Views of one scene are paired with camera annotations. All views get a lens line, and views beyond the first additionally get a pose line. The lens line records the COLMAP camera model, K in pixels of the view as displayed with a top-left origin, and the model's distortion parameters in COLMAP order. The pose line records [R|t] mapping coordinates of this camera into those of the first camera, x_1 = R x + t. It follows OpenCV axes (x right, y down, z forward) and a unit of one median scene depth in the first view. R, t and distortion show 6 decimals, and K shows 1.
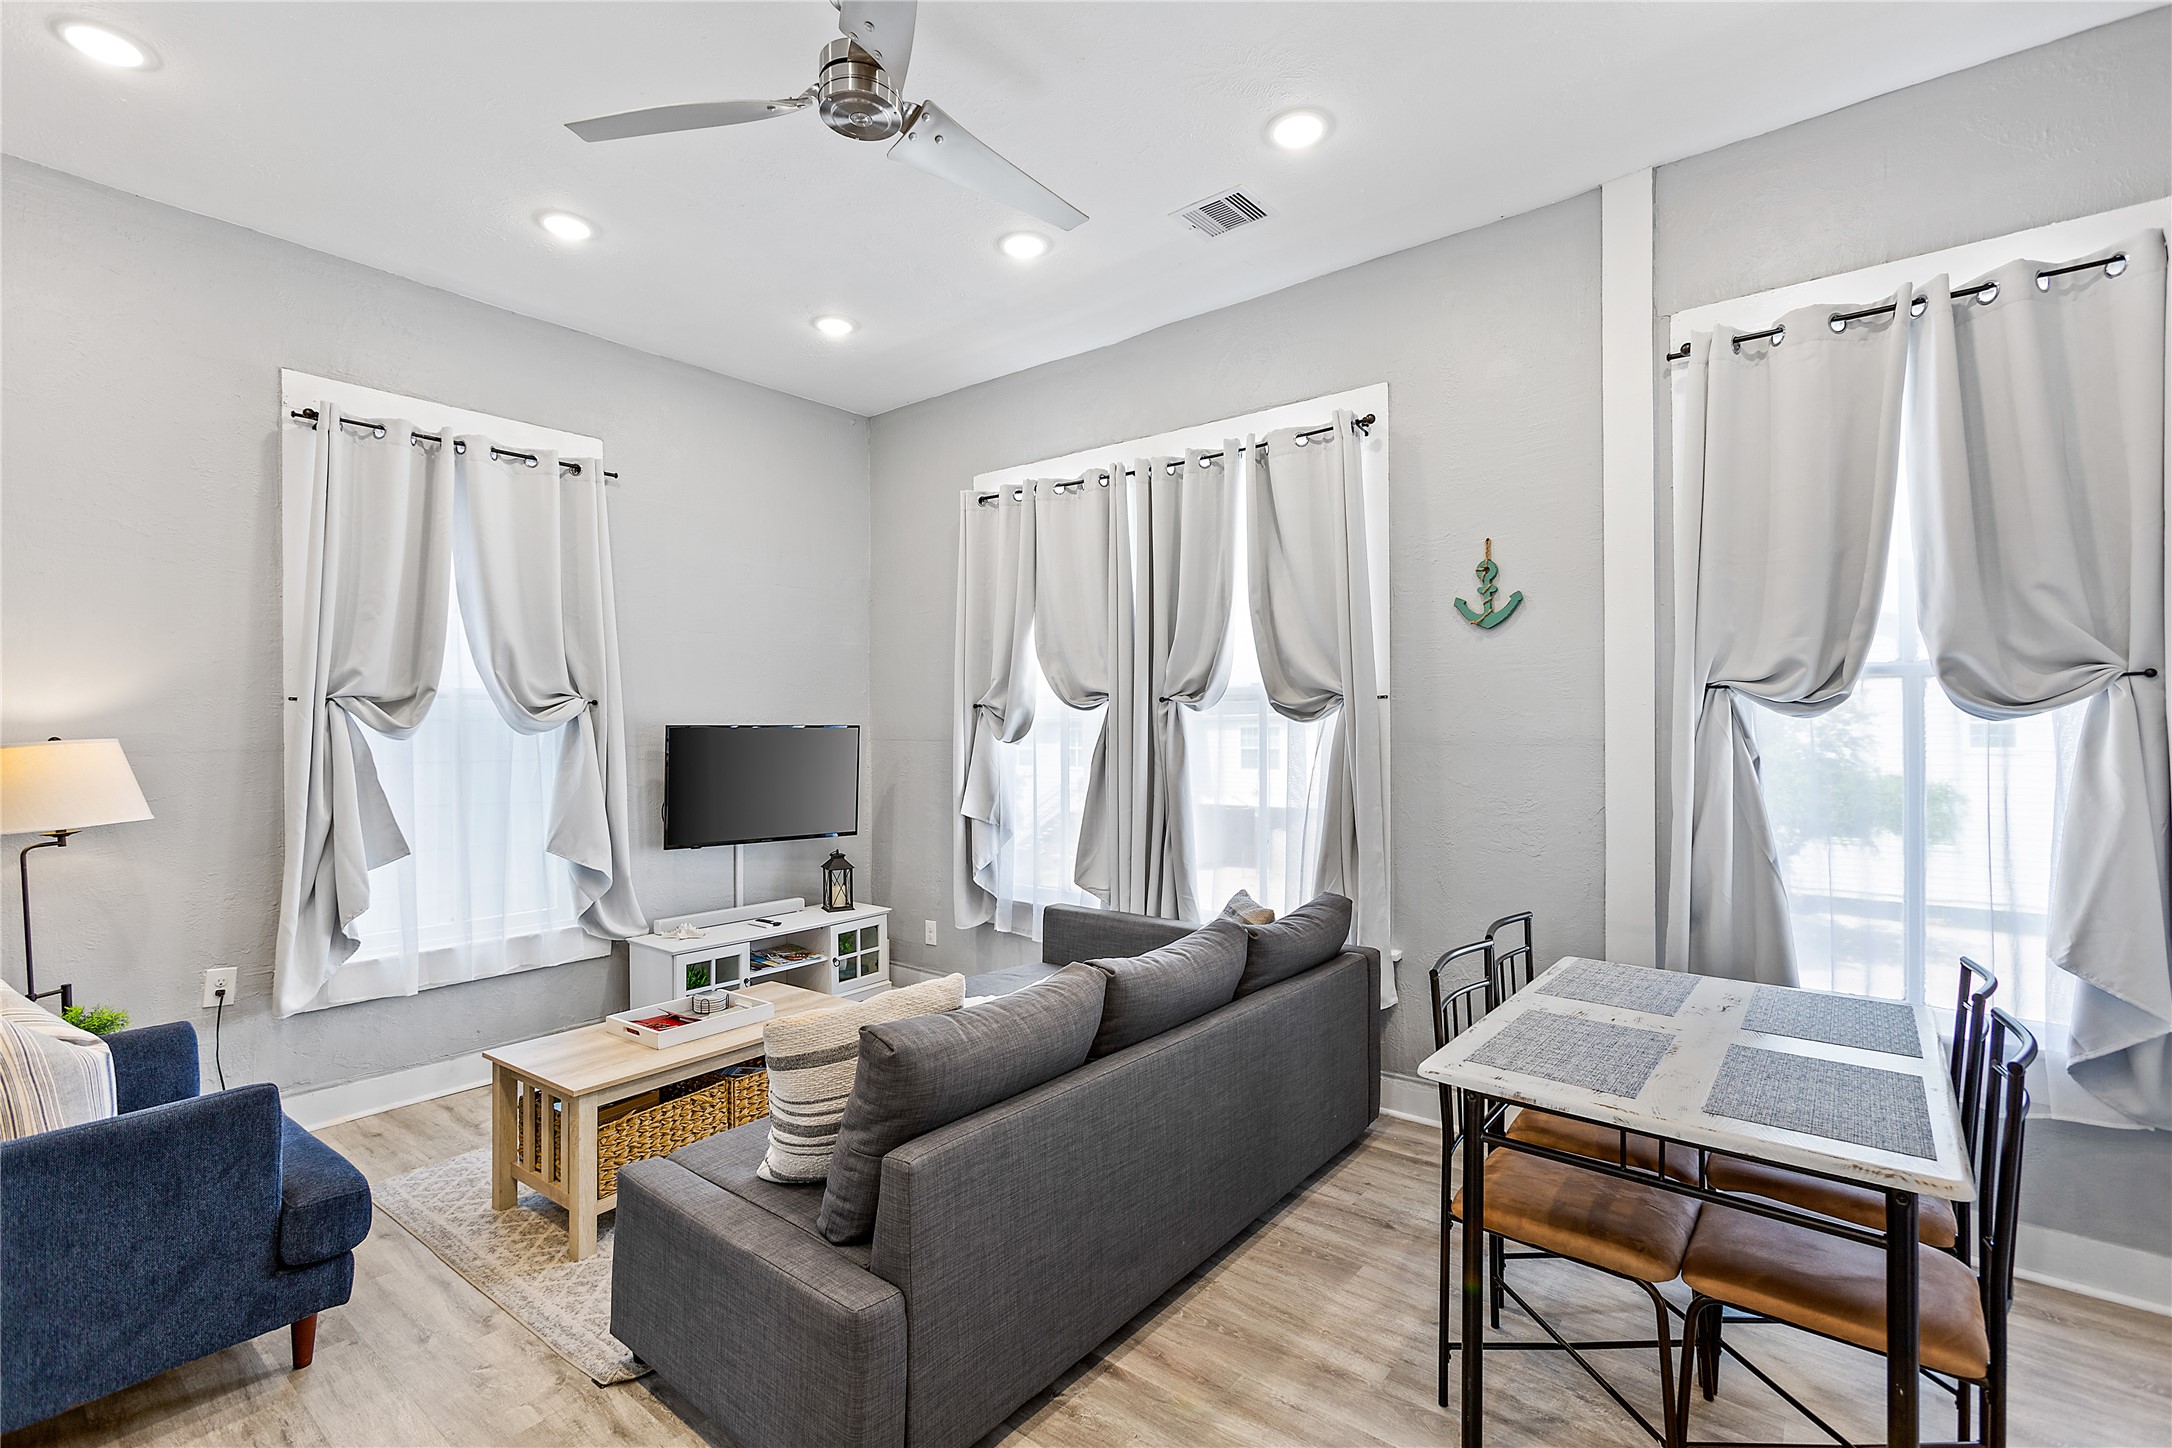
lens RADIAL K [[984.3, 0, 1088.4], [0, 984.3, 713.9], [0, 0, 1]] dist [-0.001635, 0.000266]
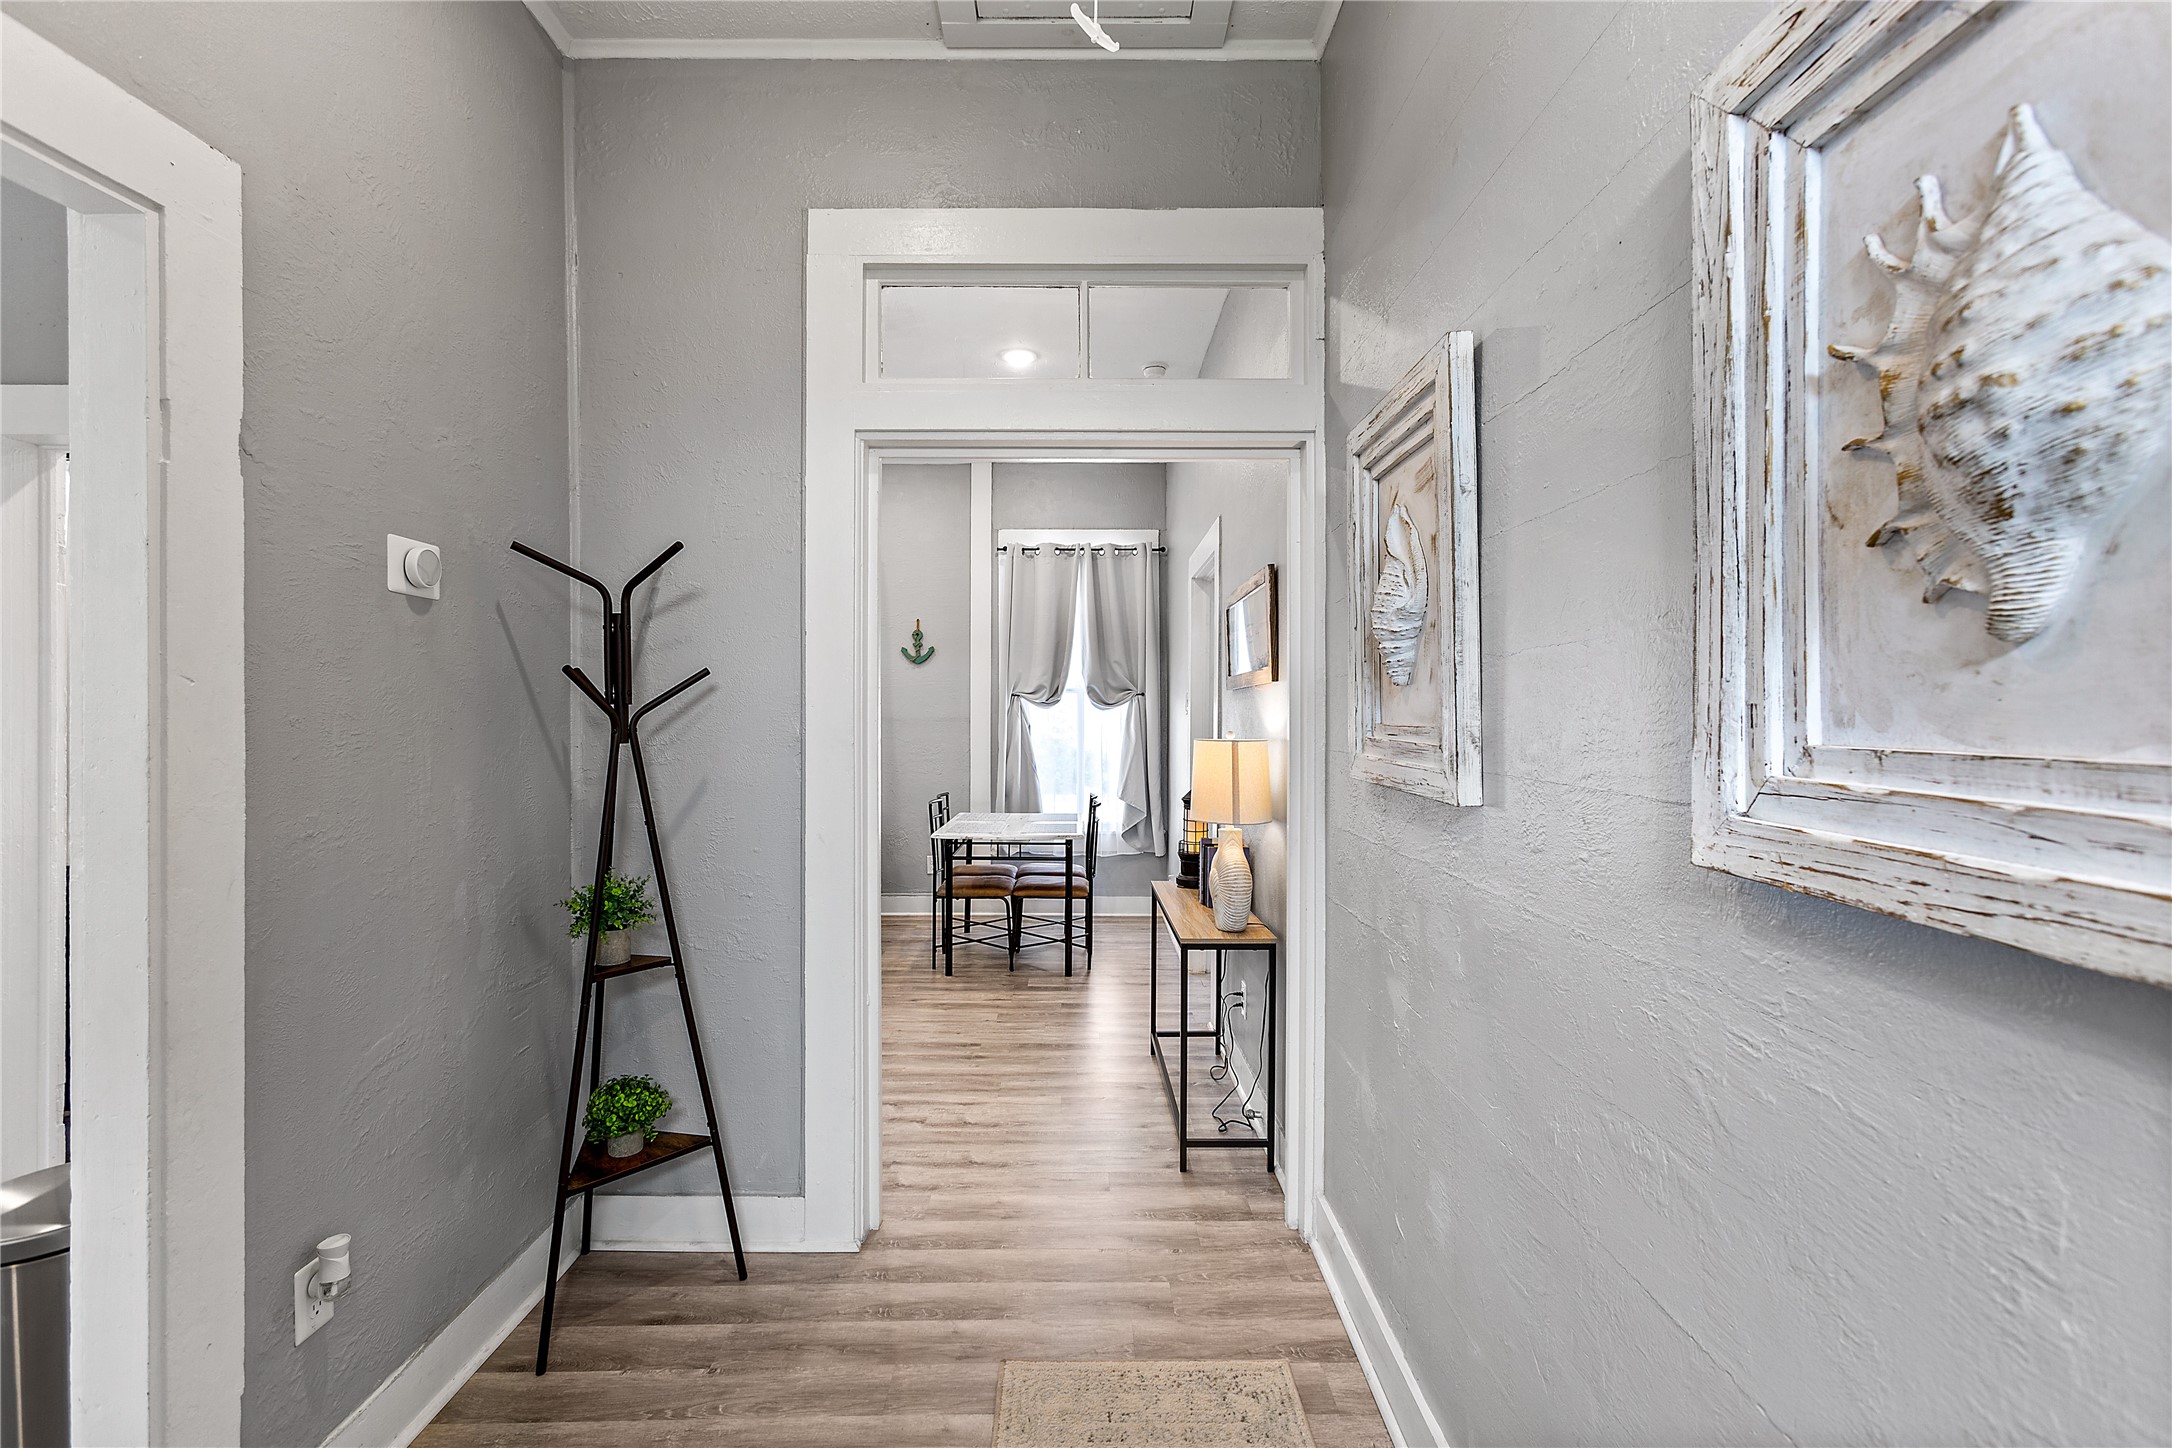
lens RADIAL K [[984.3, 0, 1088.4], [0, 984.3, 713.9], [0, 0, 1]] dist [-0.001635, 0.000266]
pose [[0.780655, 0.004036, 0.624949, -0.727747], [-0.005184, 0.999987, 0.000018, 0.016813], [-0.624940, -0.003253, 0.780666, -0.990049]]
